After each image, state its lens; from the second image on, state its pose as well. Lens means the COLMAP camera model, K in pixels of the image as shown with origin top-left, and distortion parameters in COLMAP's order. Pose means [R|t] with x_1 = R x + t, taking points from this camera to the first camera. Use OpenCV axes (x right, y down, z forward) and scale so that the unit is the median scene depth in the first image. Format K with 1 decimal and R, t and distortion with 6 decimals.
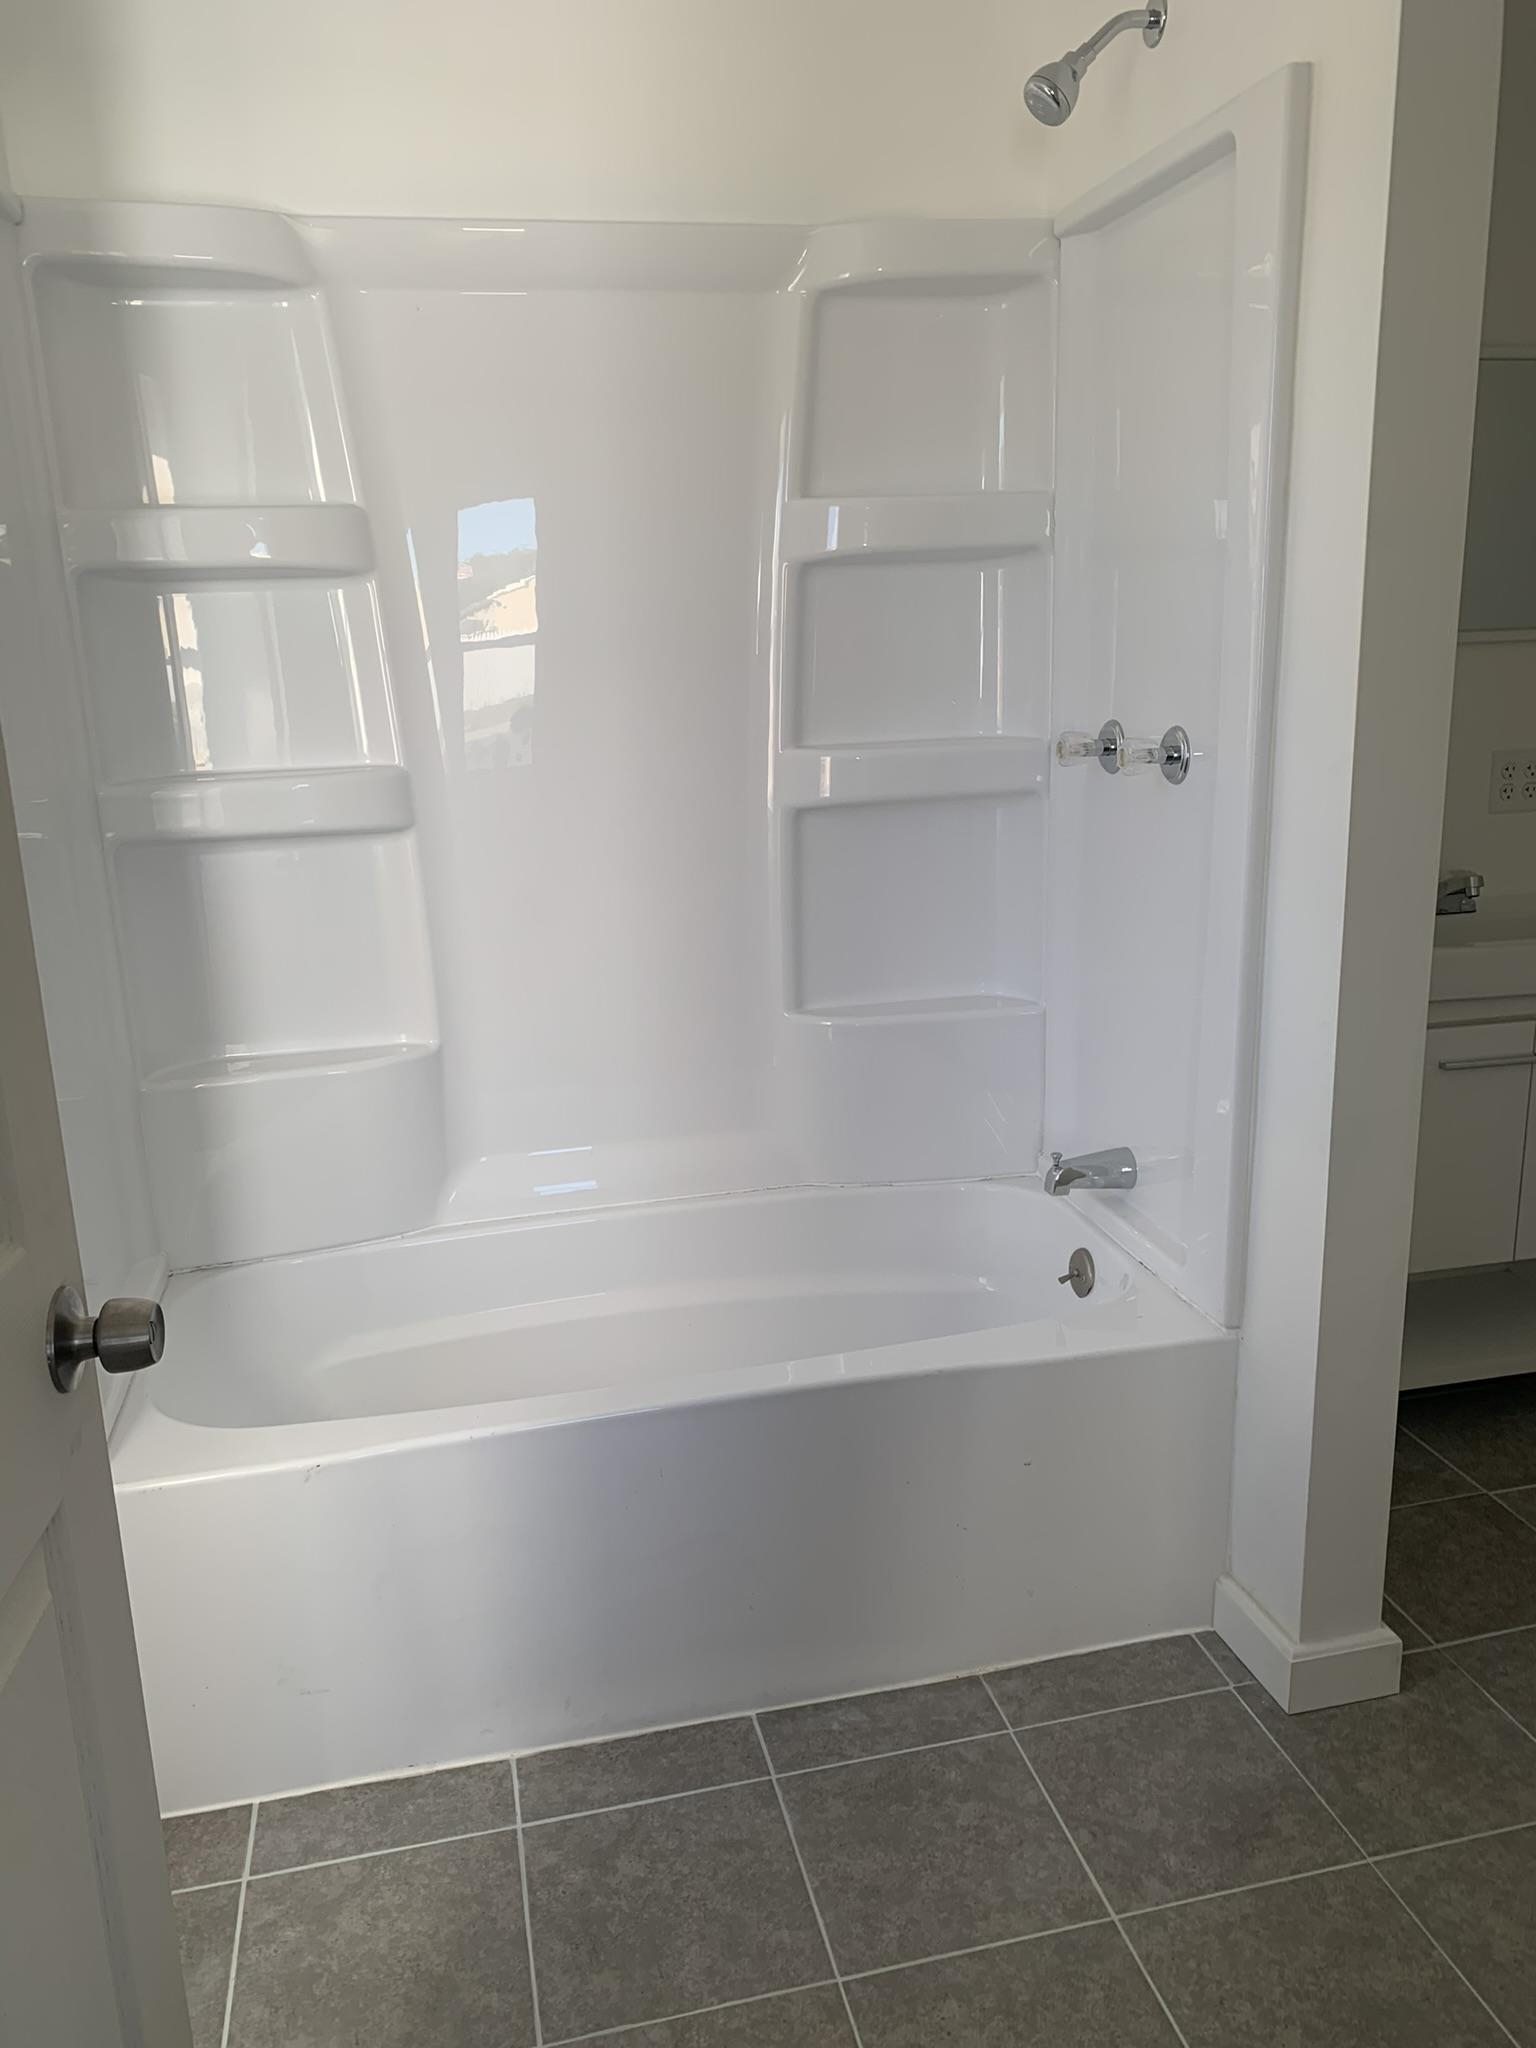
lens RADIAL K [[1583.7, 0, 768.0], [0, 1583.7, 1024.0], [0, 0, 1]] dist [0.047550, -0.051598]
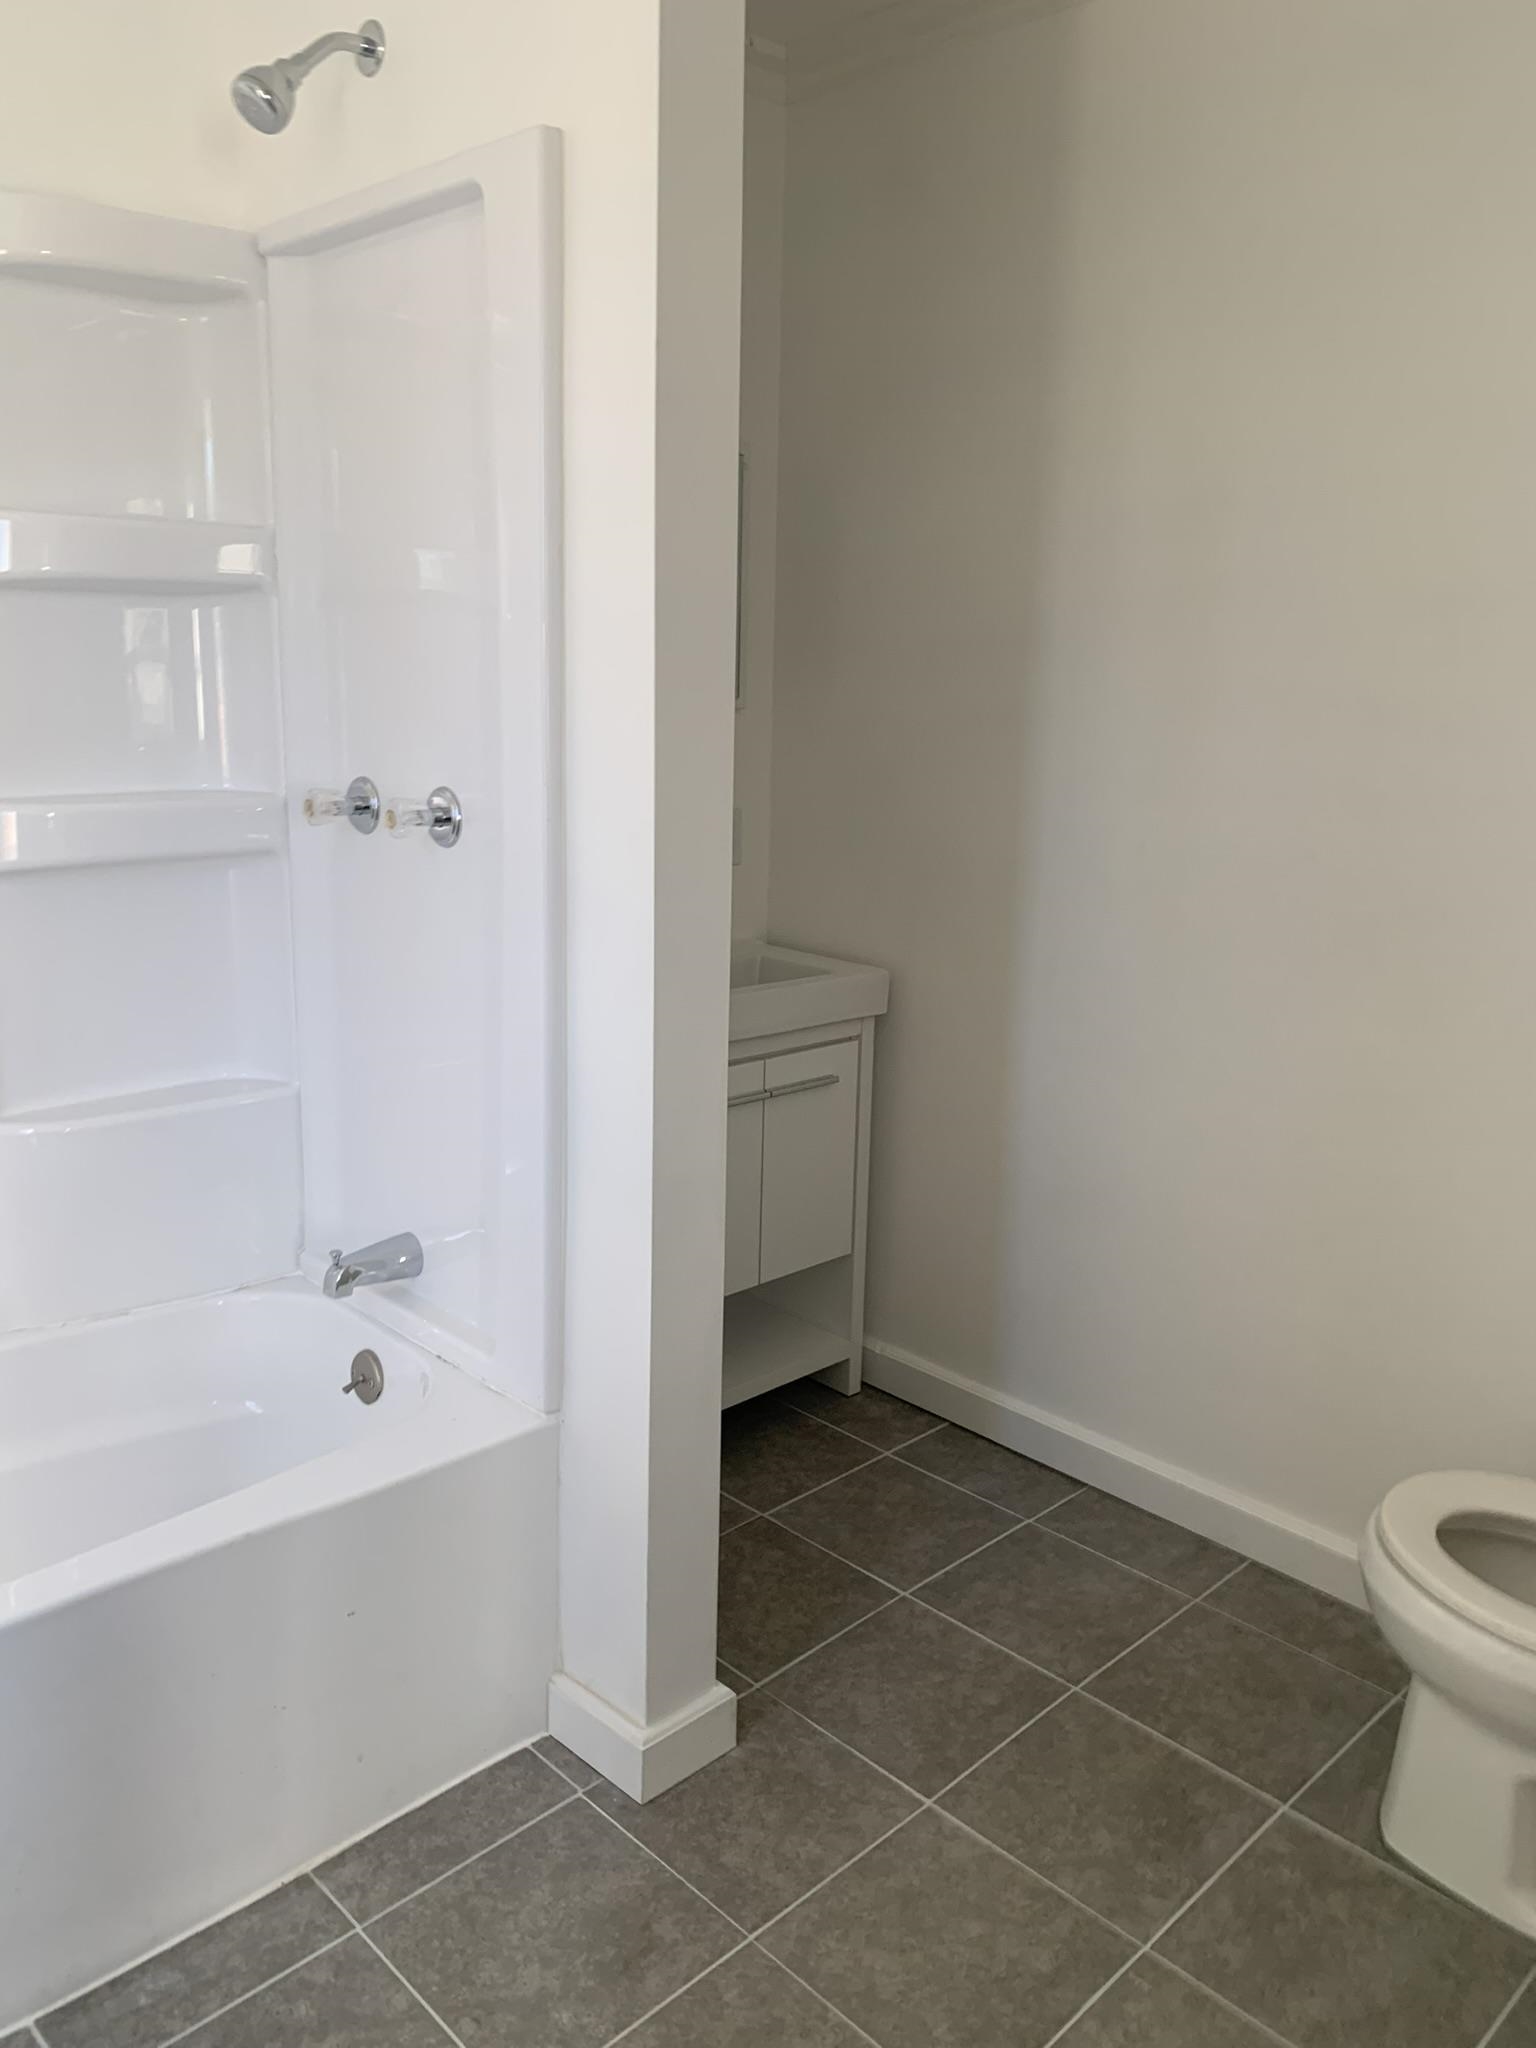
lens RADIAL K [[1560.3, 0, 771.9], [0, 1560.3, 991.2], [0, 0, 1]] dist [0.032332, -0.033309]
pose [[0.849240, -0.054290, 0.525209, -0.077381], [0.076107, 0.996899, -0.020013, -0.033482], [-0.522493, 0.056968, 0.850738, 0.115831]]
